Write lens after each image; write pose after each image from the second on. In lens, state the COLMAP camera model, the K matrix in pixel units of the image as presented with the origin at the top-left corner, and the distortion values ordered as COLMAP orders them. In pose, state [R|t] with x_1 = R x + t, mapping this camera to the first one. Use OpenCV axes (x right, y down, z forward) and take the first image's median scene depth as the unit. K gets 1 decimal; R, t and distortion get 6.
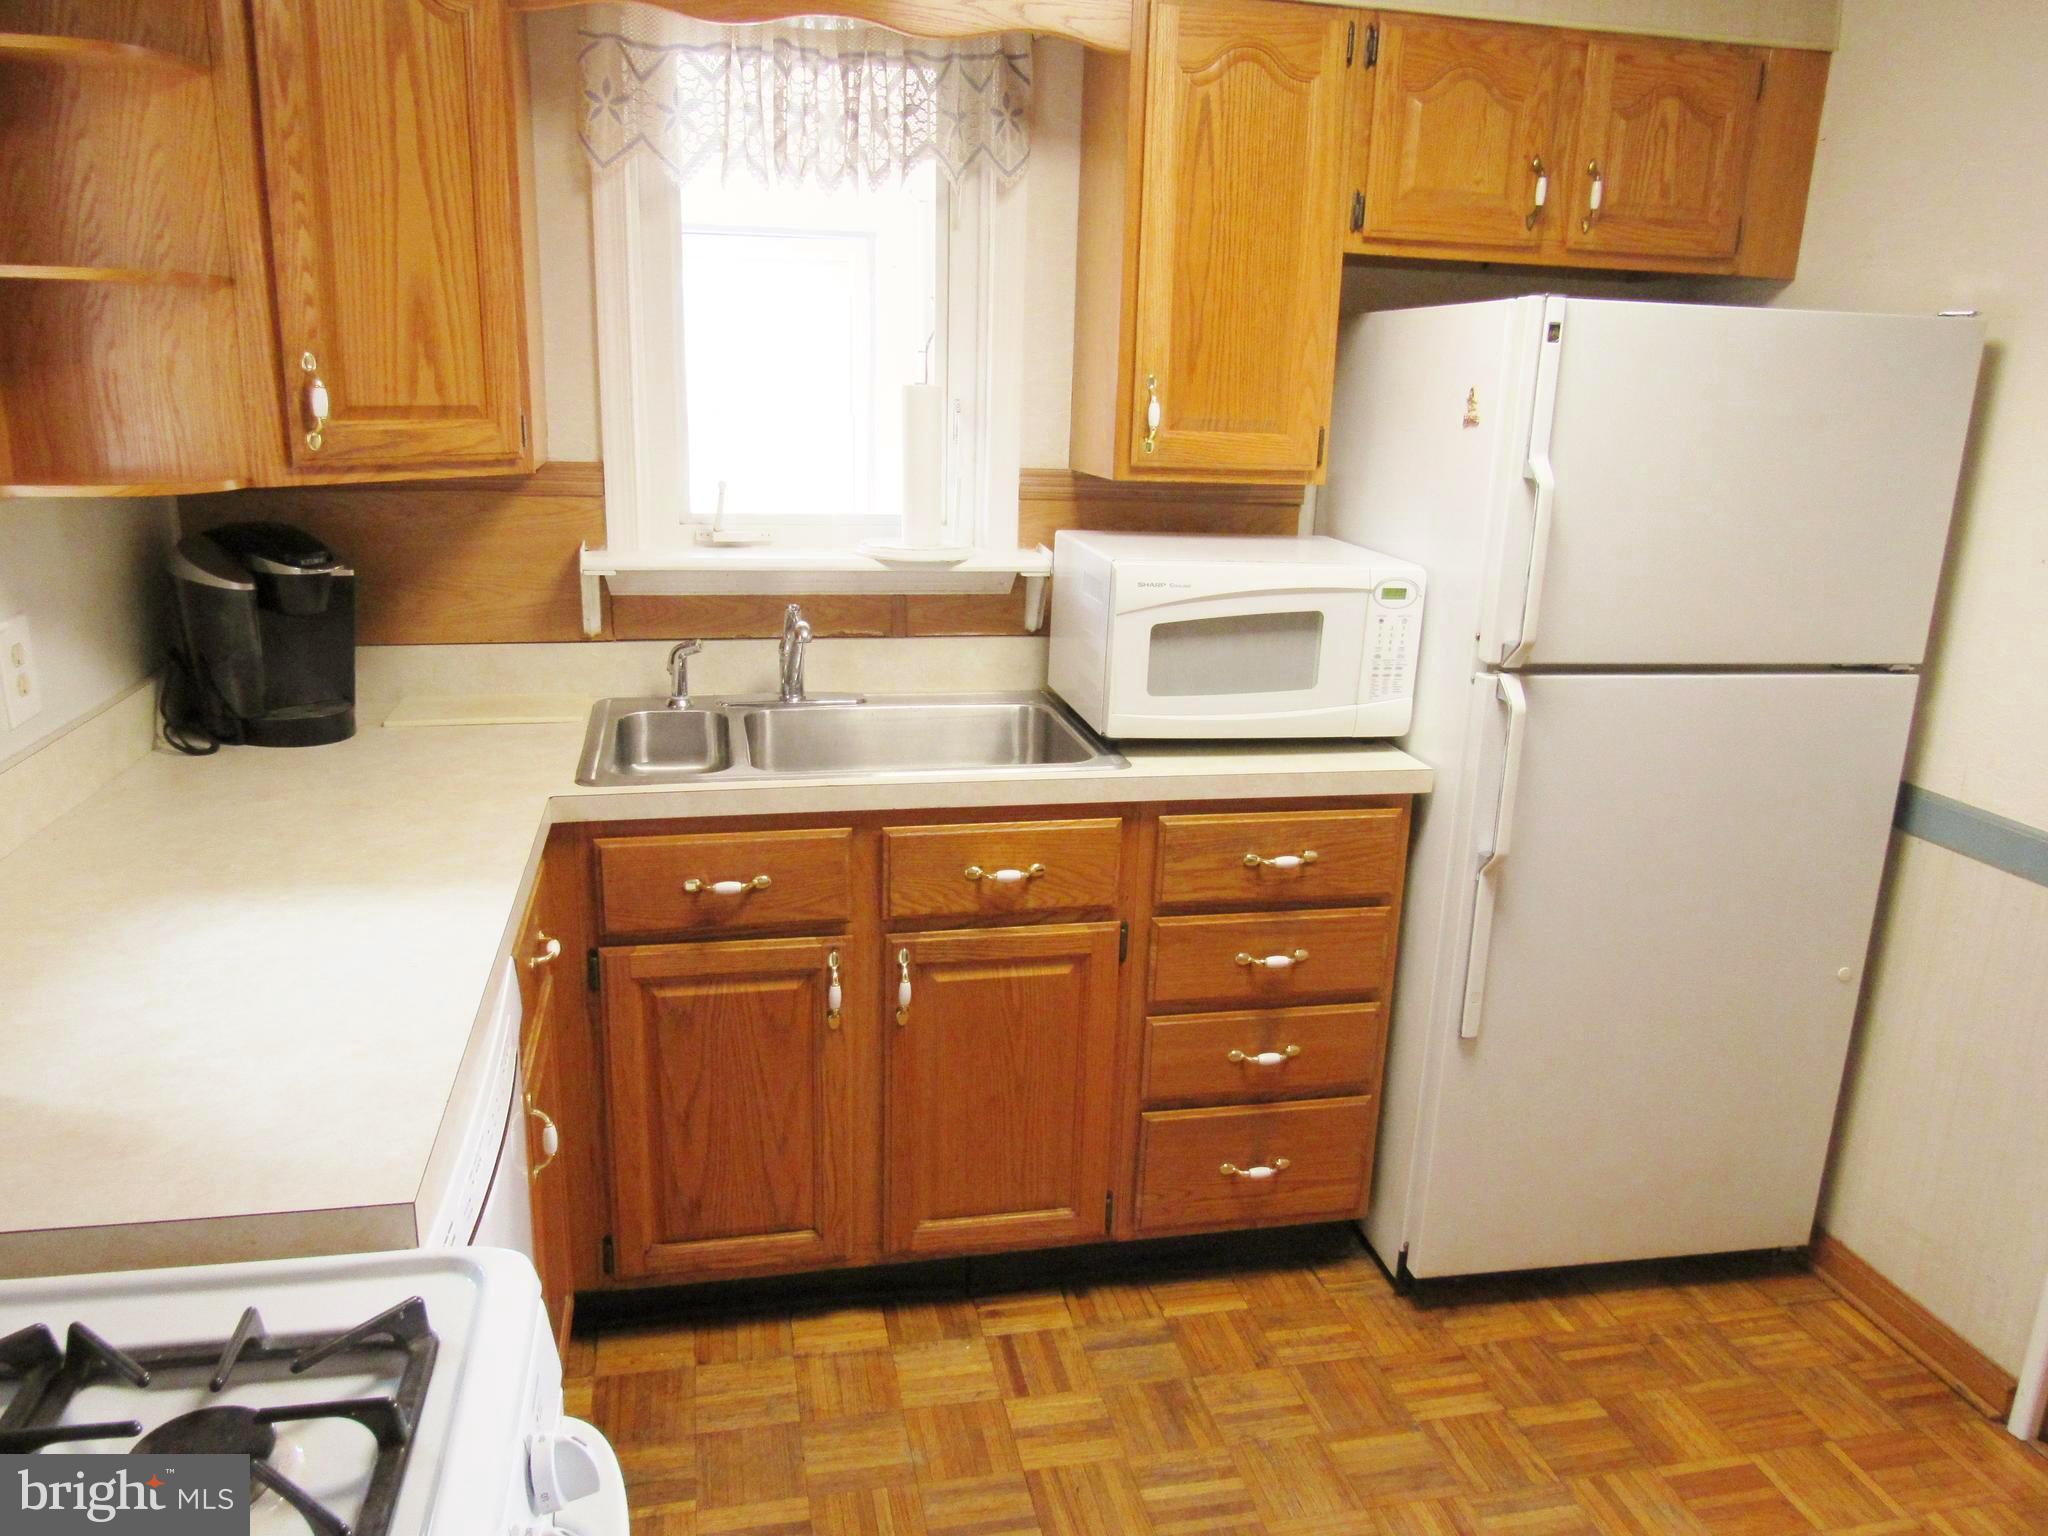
lens RADIAL K [[1431.3, 0, 1024.0], [0, 1431.3, 768.0], [0, 0, 1]] dist [-0.059922, 0.000831]
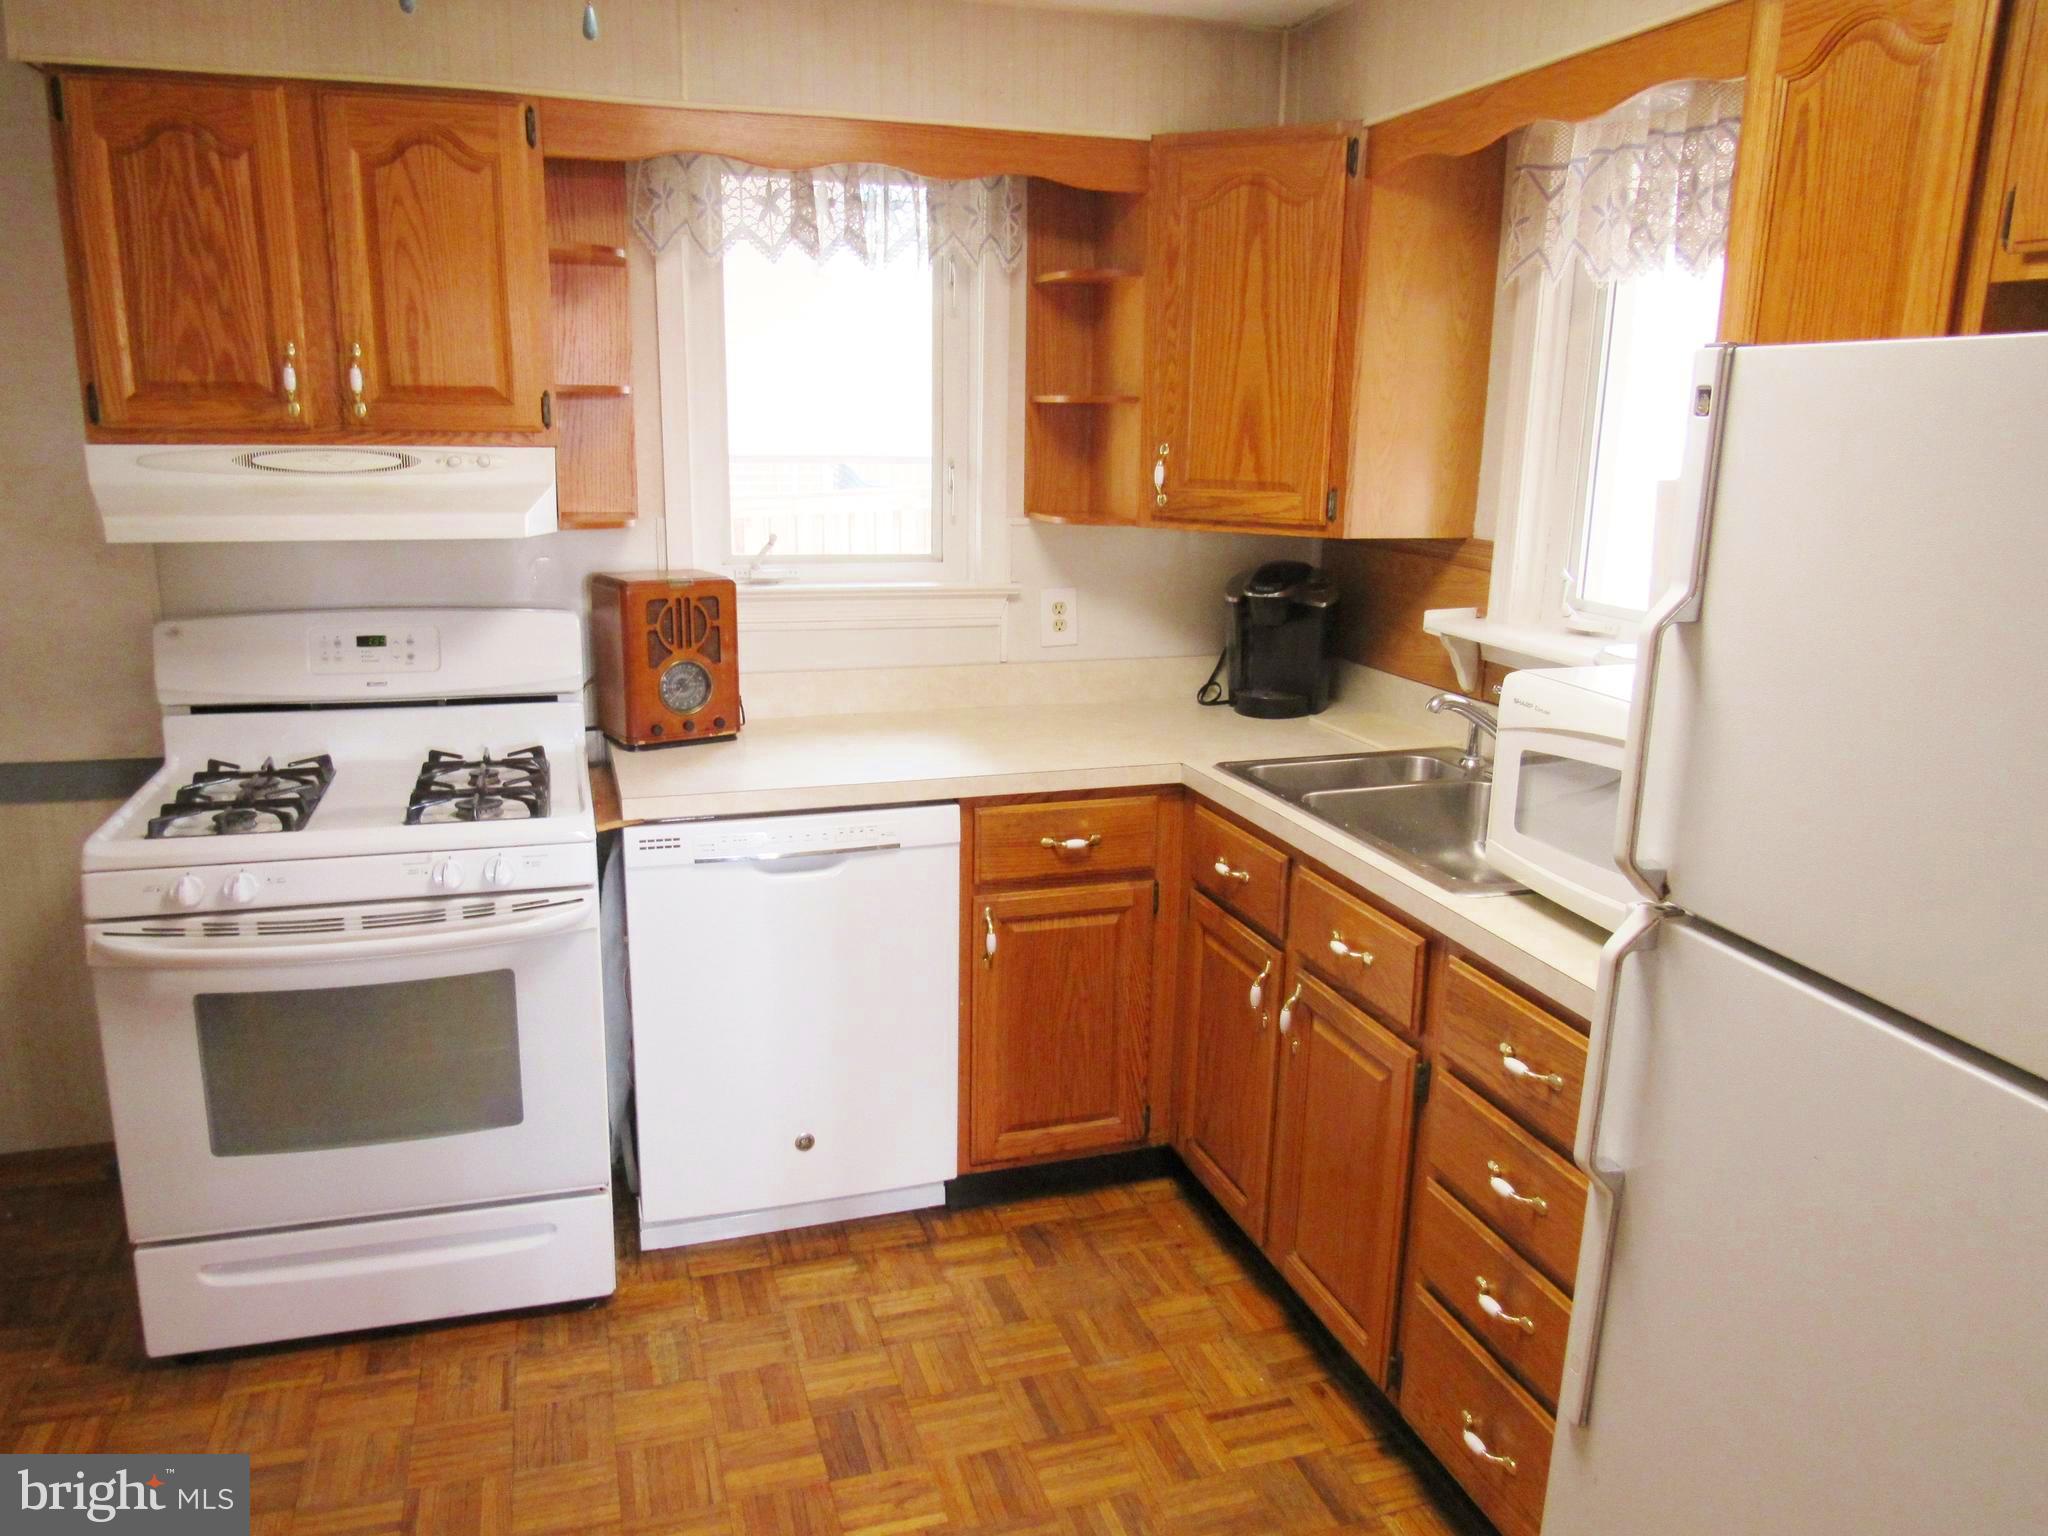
lens RADIAL K [[1435.4, 0, 1024.0], [0, 1435.4, 768.0], [0, 0, 1]] dist [-0.043965, 0.005539]
pose [[0.108665, 0.208790, -0.971905, 0.903291], [-0.274282, 0.946039, 0.172567, -0.156450], [0.955490, 0.247823, 0.160069, 0.575162]]
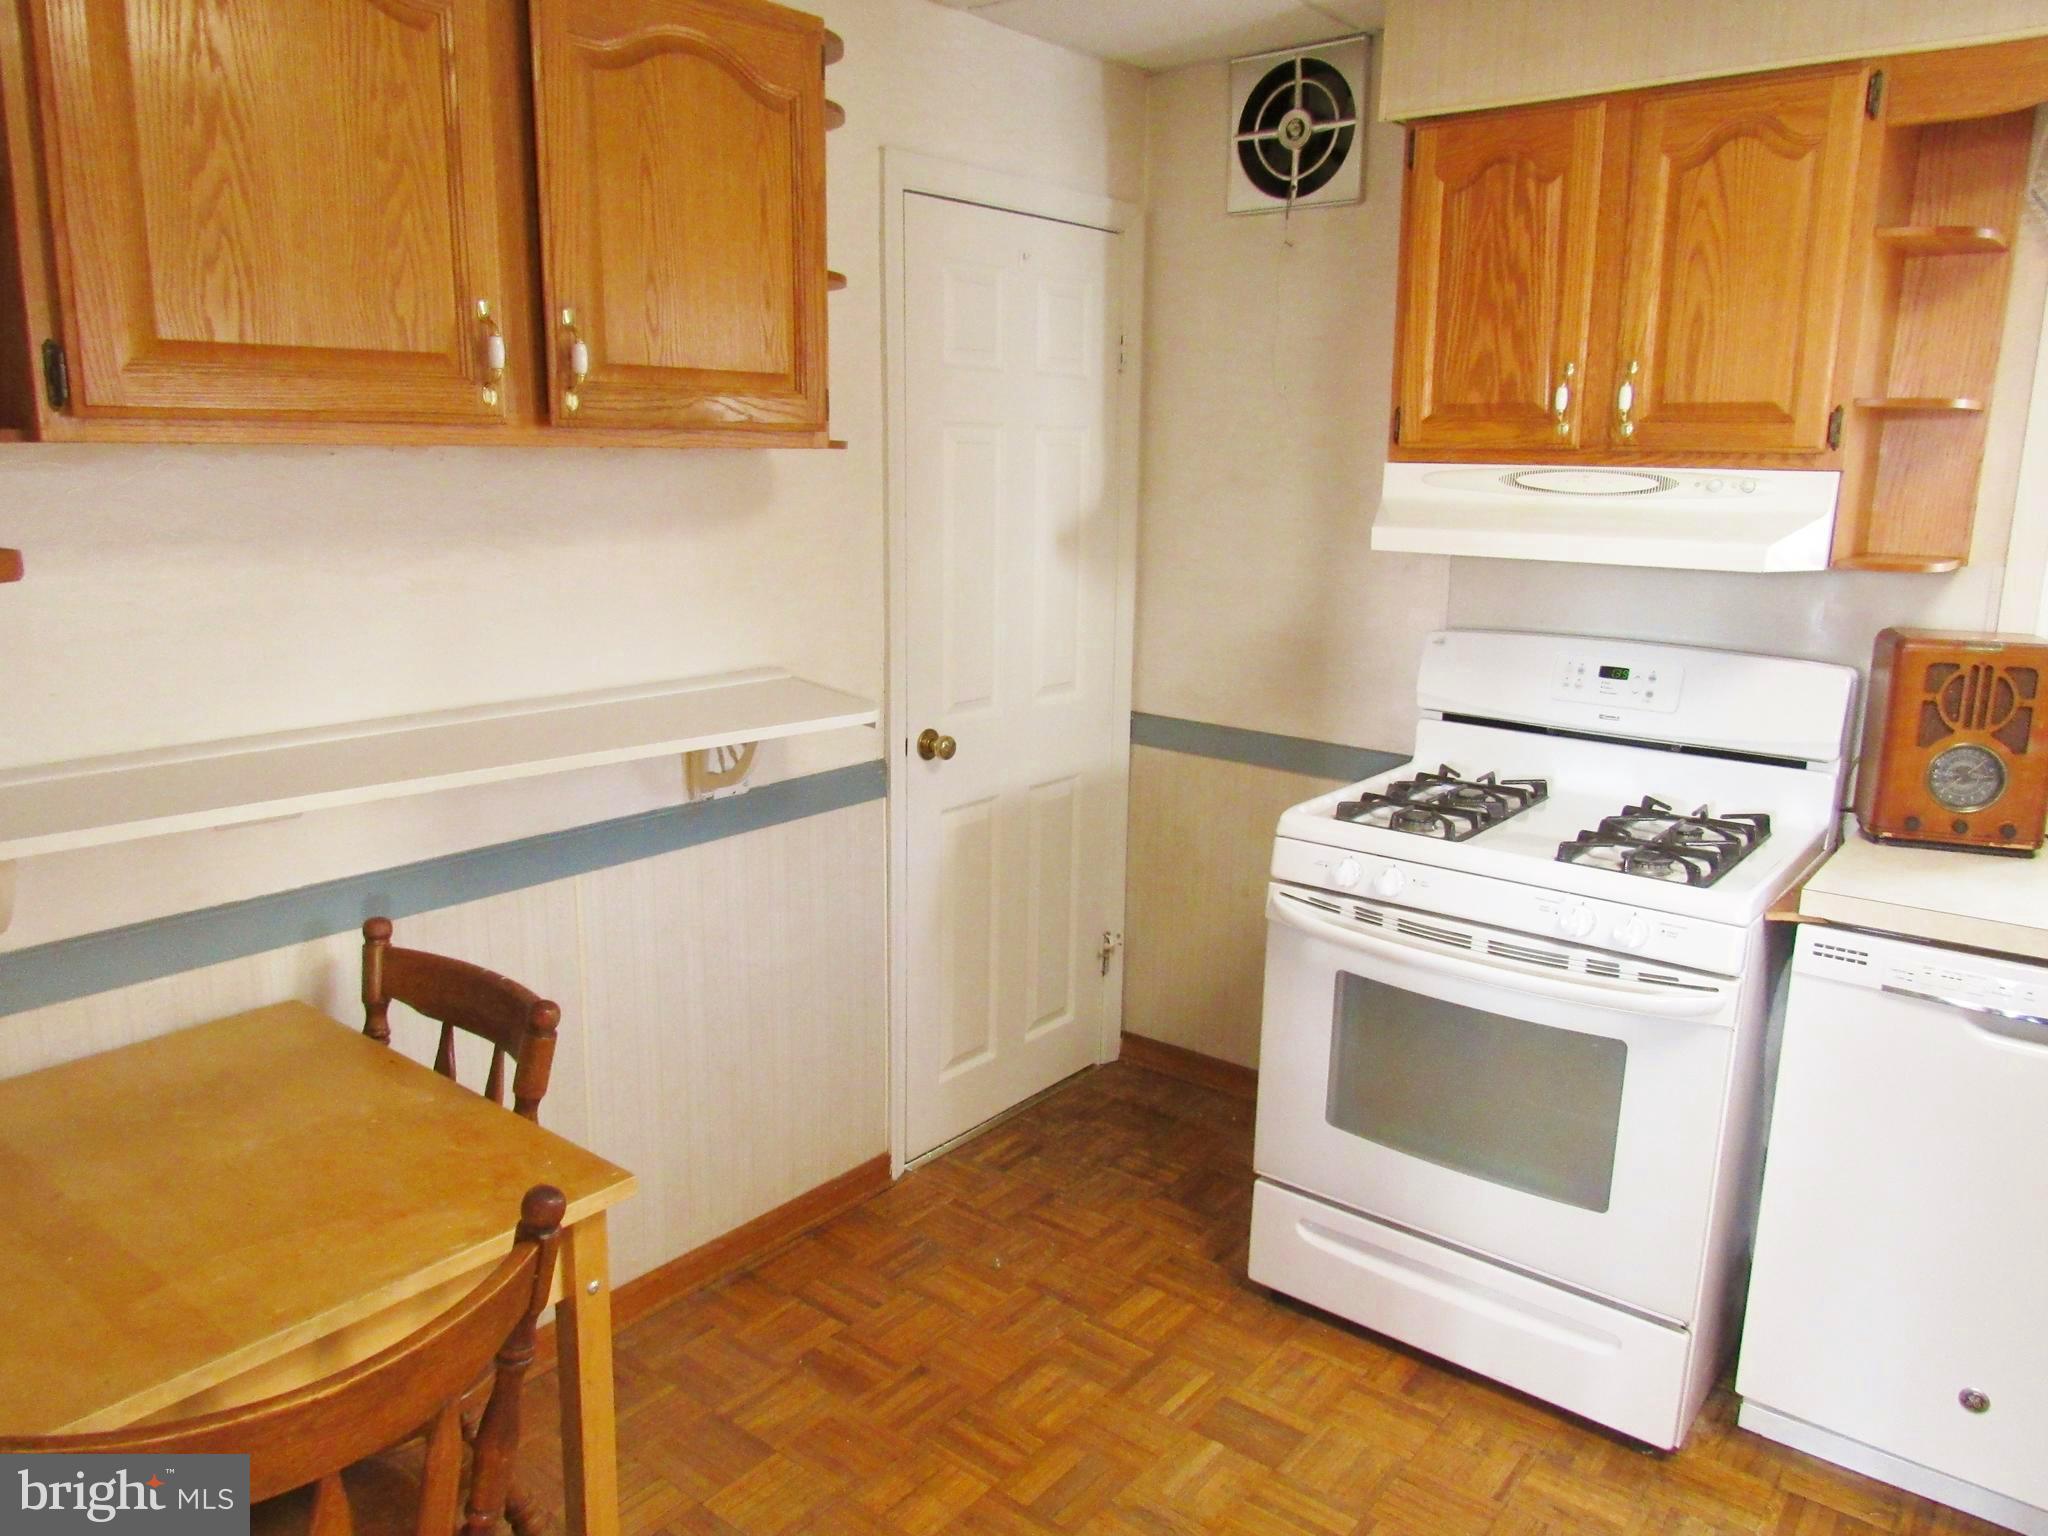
lens RADIAL K [[1467.2, 0, 1024.0], [0, 1467.2, 768.0], [0, 0, 1]] dist [-0.039334, 0.033919]
pose [[-0.766329, 0.099729, -0.634661, 0.768940], [-0.199128, 0.902355, 0.382234, -0.186755], [0.610809, 0.419296, -0.671642, 0.754400]]
